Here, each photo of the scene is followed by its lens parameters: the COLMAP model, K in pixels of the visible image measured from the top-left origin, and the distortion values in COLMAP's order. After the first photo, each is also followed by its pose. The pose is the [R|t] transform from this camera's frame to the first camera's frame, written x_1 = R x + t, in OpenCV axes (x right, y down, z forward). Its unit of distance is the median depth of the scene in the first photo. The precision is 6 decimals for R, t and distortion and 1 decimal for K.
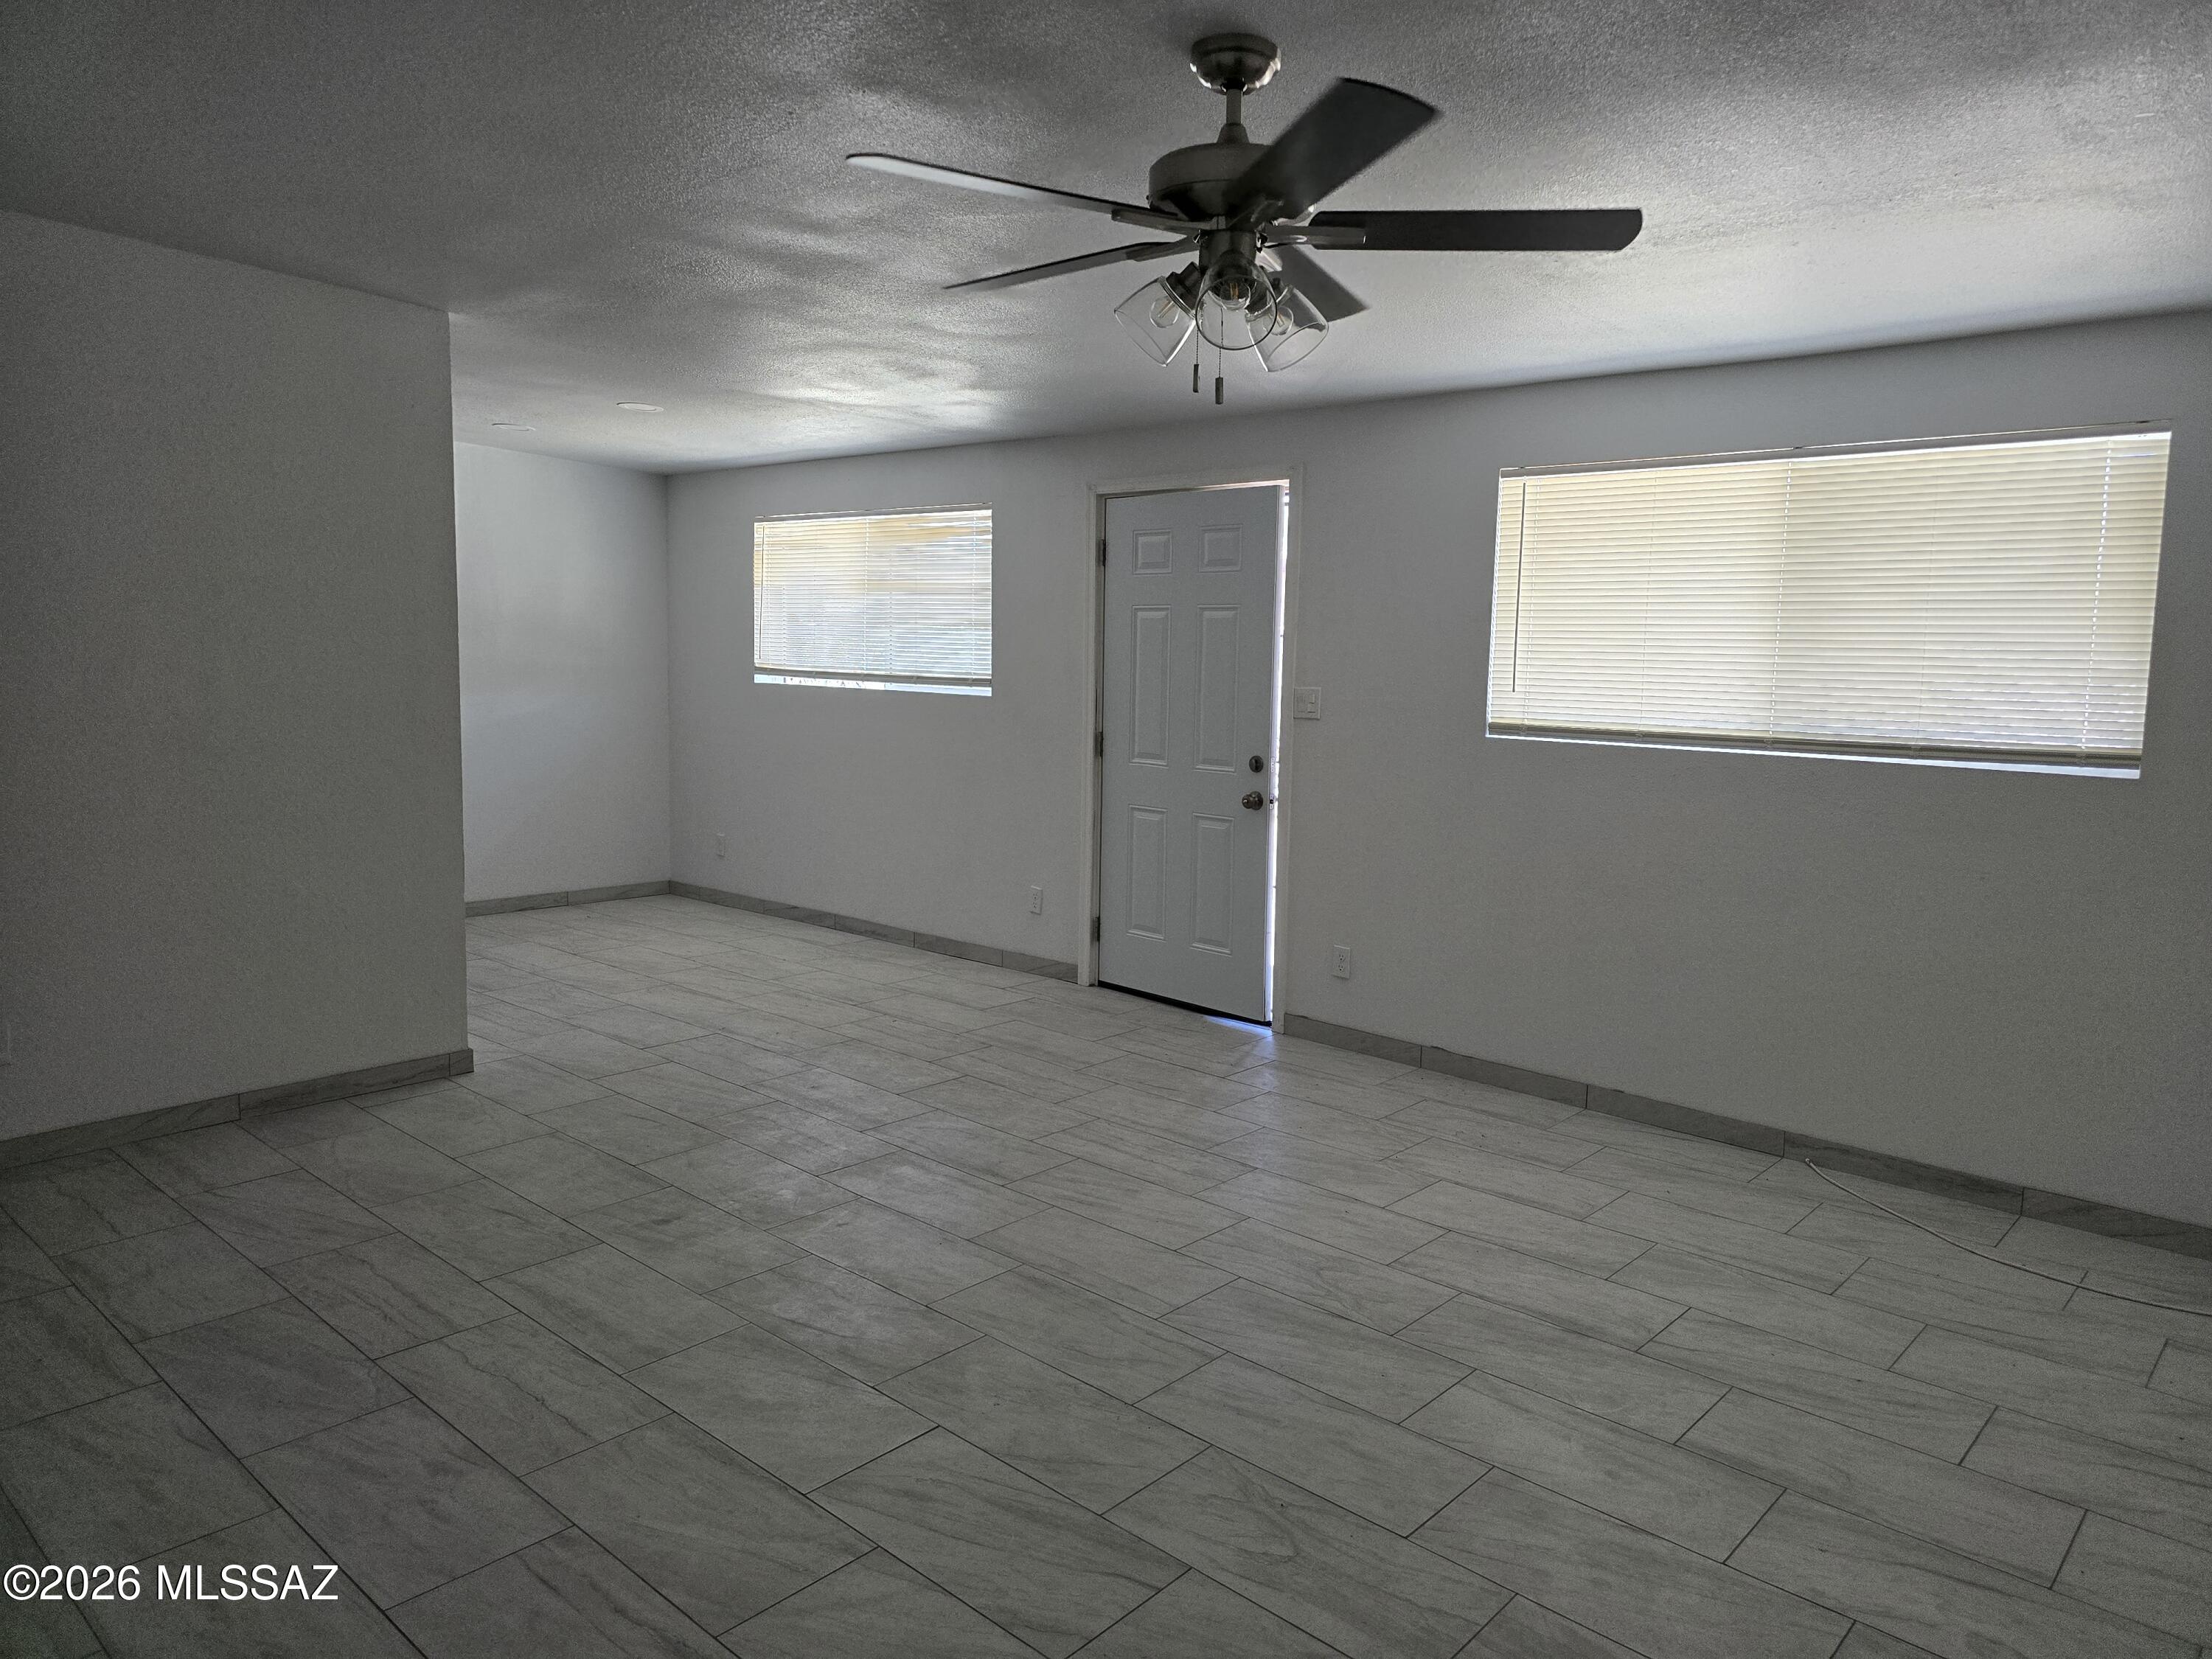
lens RADIAL K [[1485.0, 0, 1147.1], [0, 1485.0, 791.9], [0, 0, 1]] dist [0.058207, -0.048936]
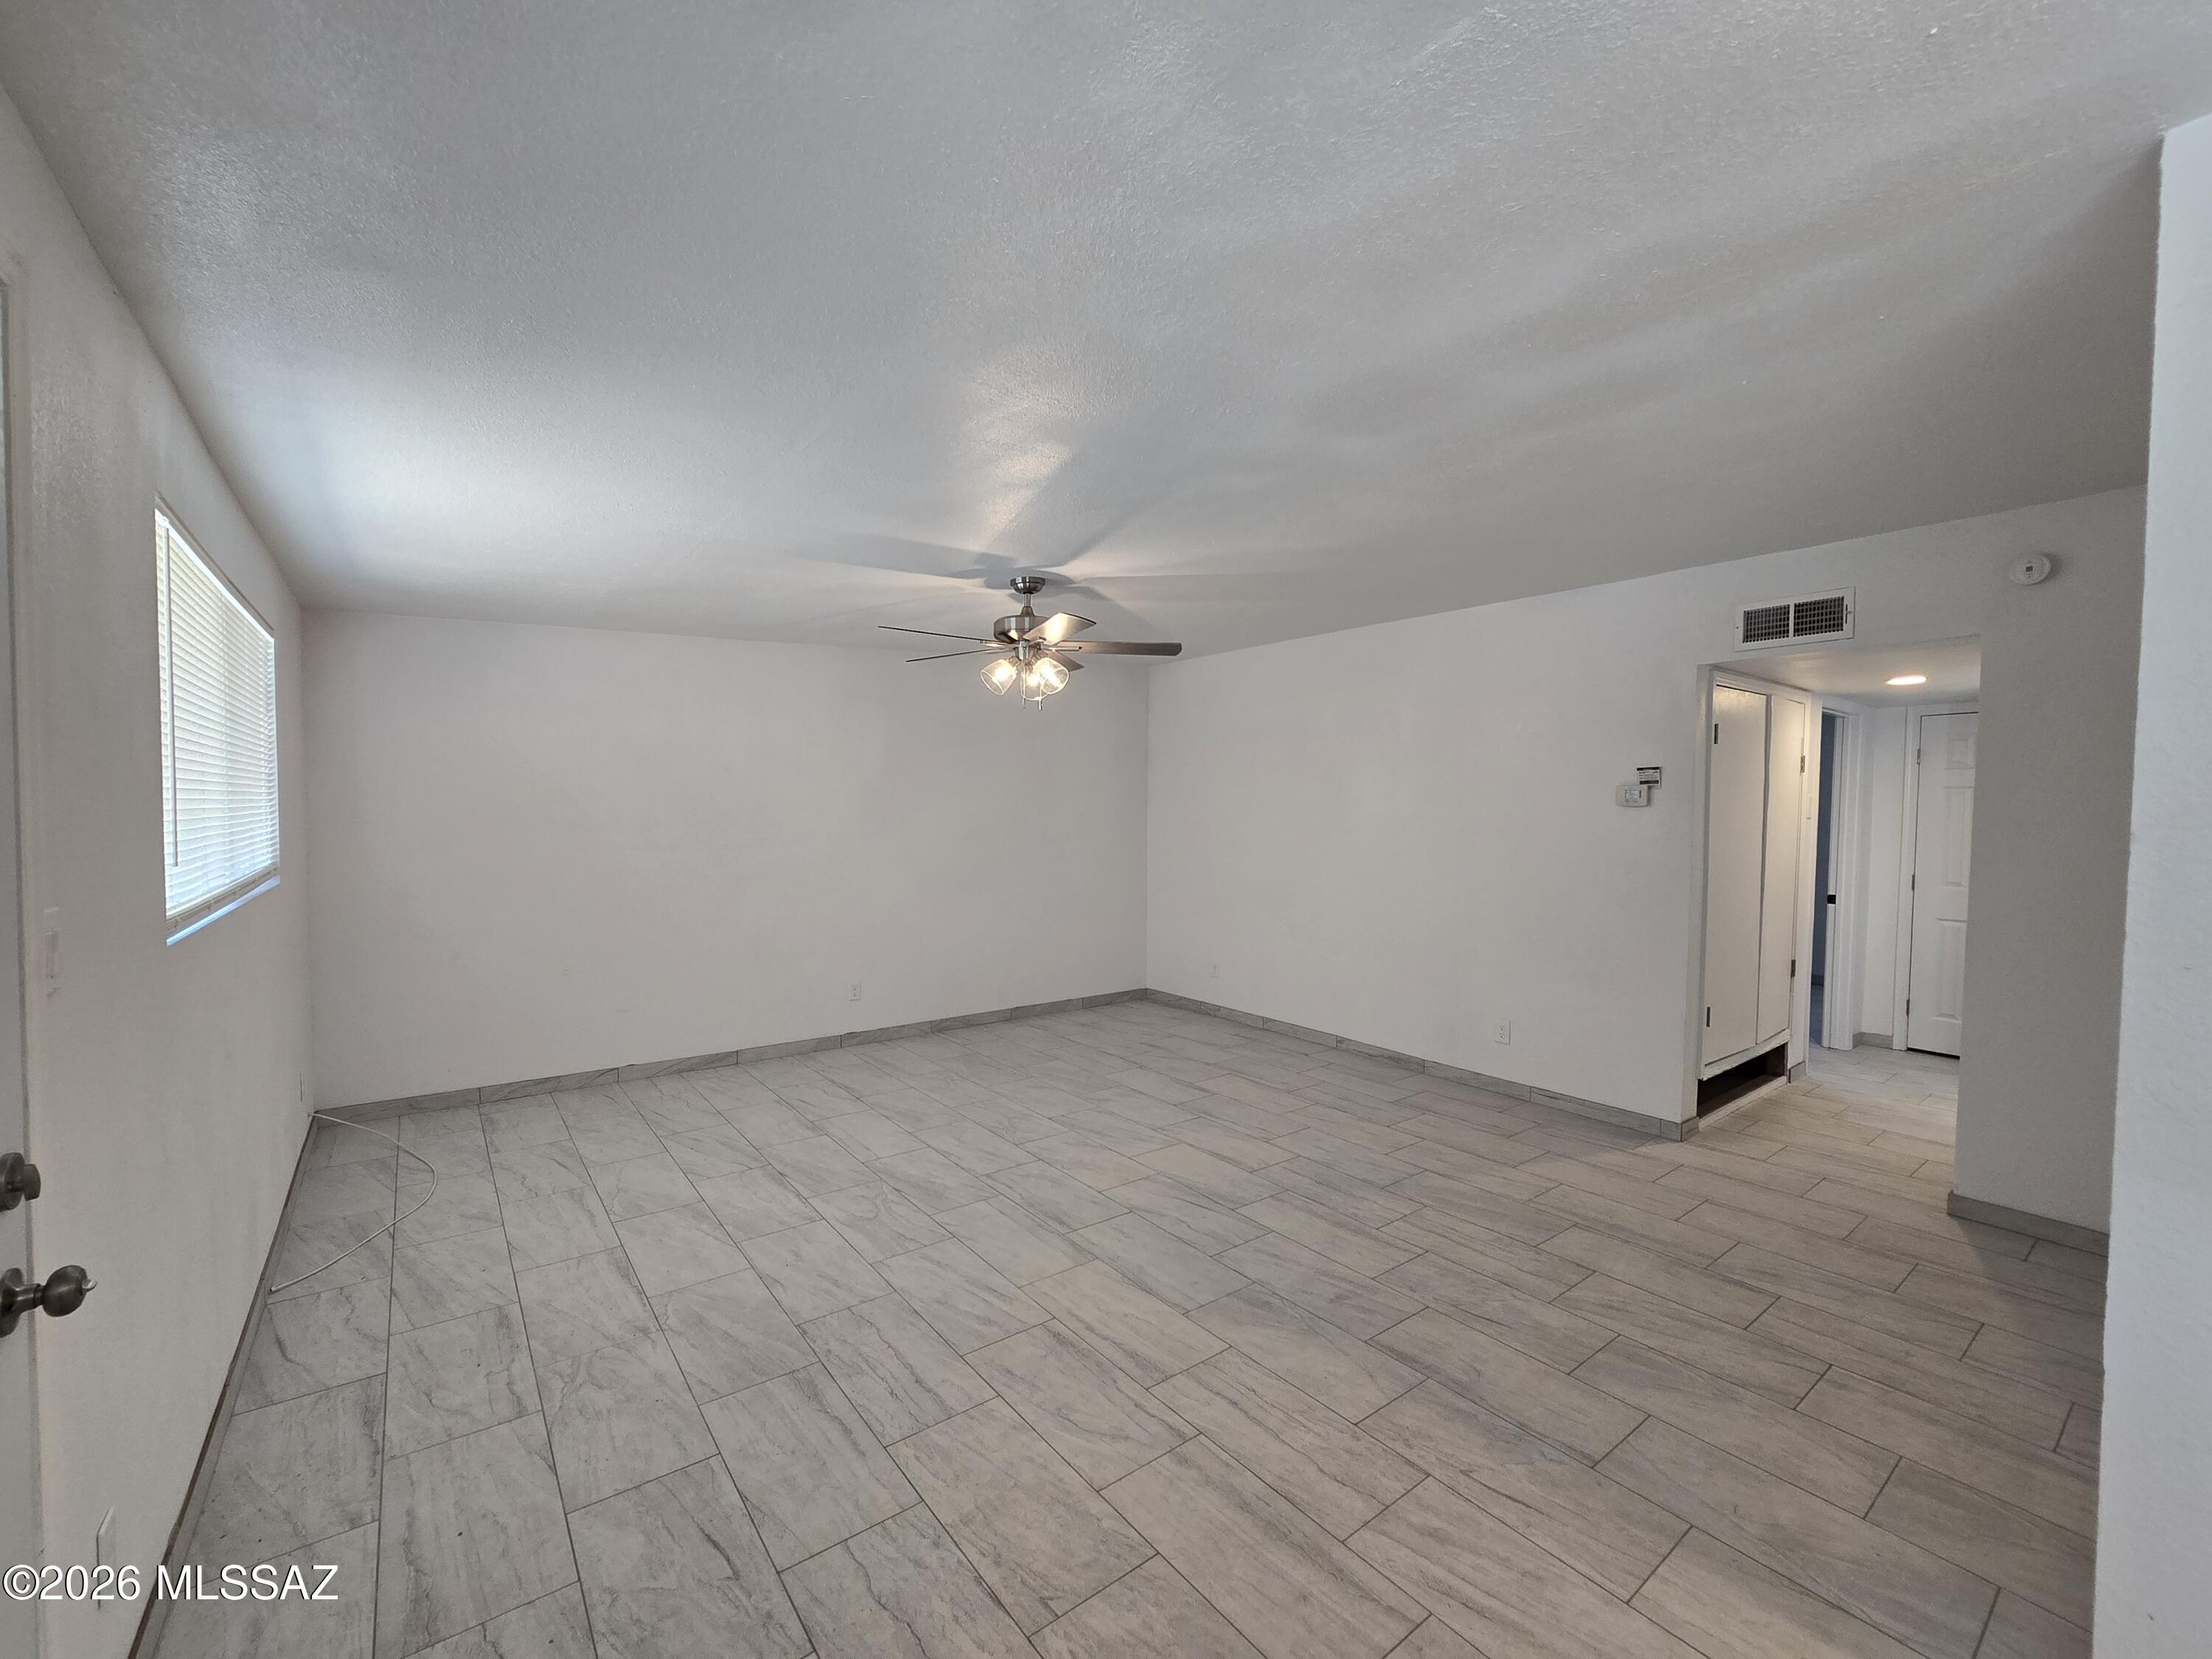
lens RADIAL K [[912.0, 0, 1111.7], [0, 912.0, 839.6], [0, 0, 1]] dist [-0.002363, -0.000178]
pose [[-0.980310, -0.038622, 0.193650, -0.250124], [-0.012229, 0.990678, 0.135675, -0.163176], [-0.197085, 0.130635, -0.971644, 1.582793]]
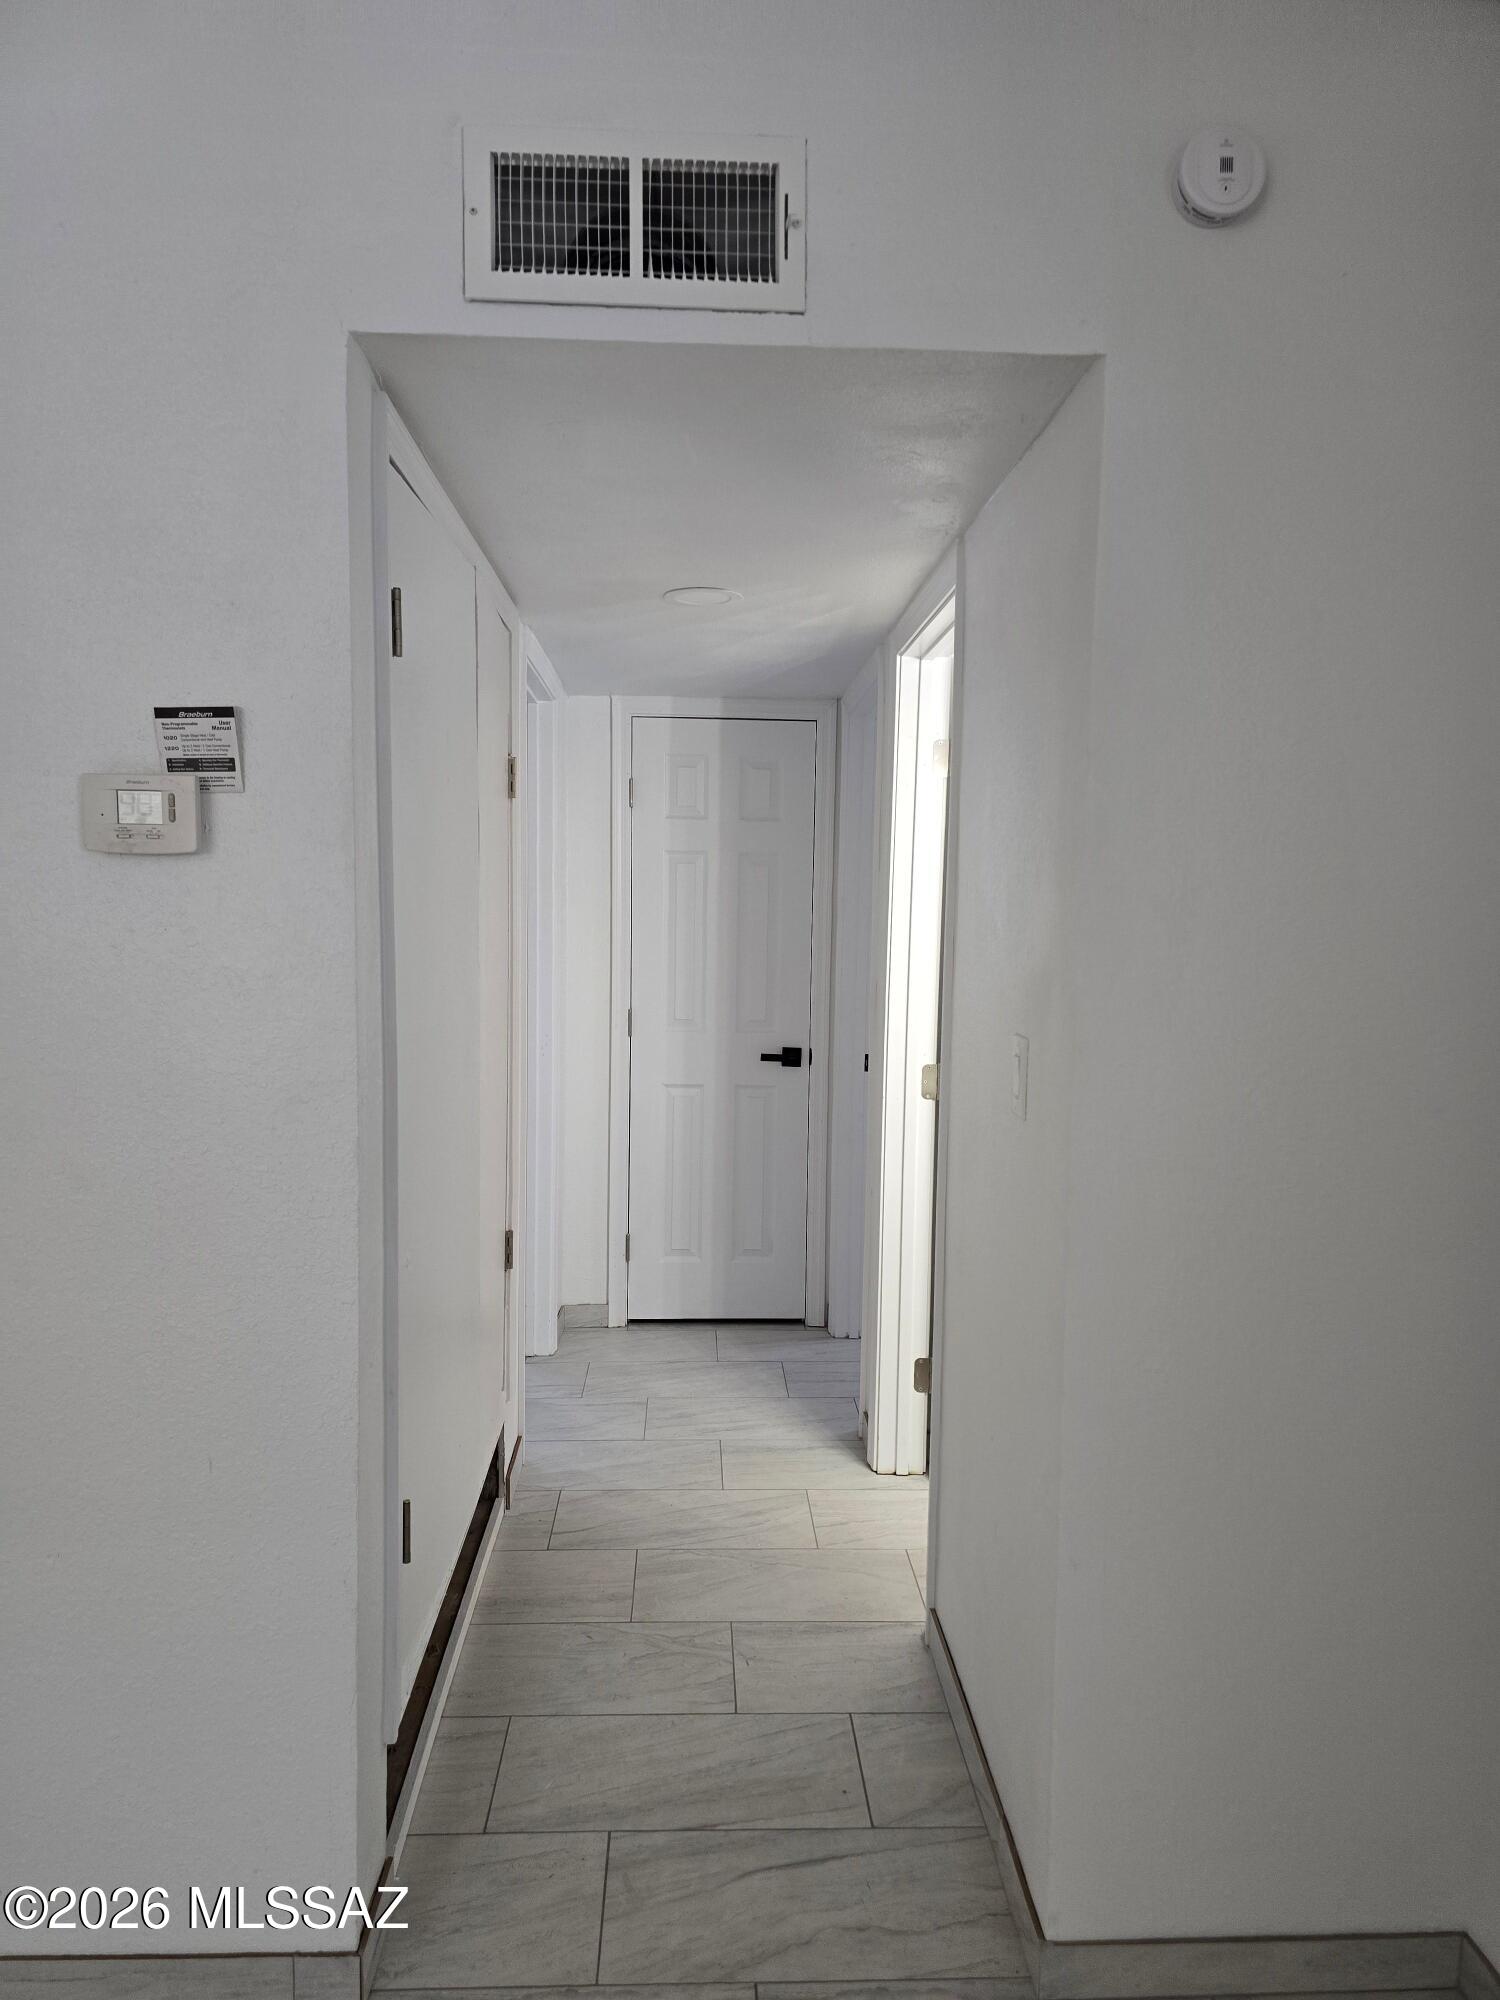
lens RADIAL K [[1325.0, 0, 750.0], [0, 1325.0, 1000.0], [0, 0, 1]] dist [0.045242, -0.051432]
pose [[-0.721706, 0.017429, -0.691981, -0.485235], [-0.094713, 0.987794, 0.123661, -0.089935], [0.685690, 0.154787, -0.711246, 0.859500]]
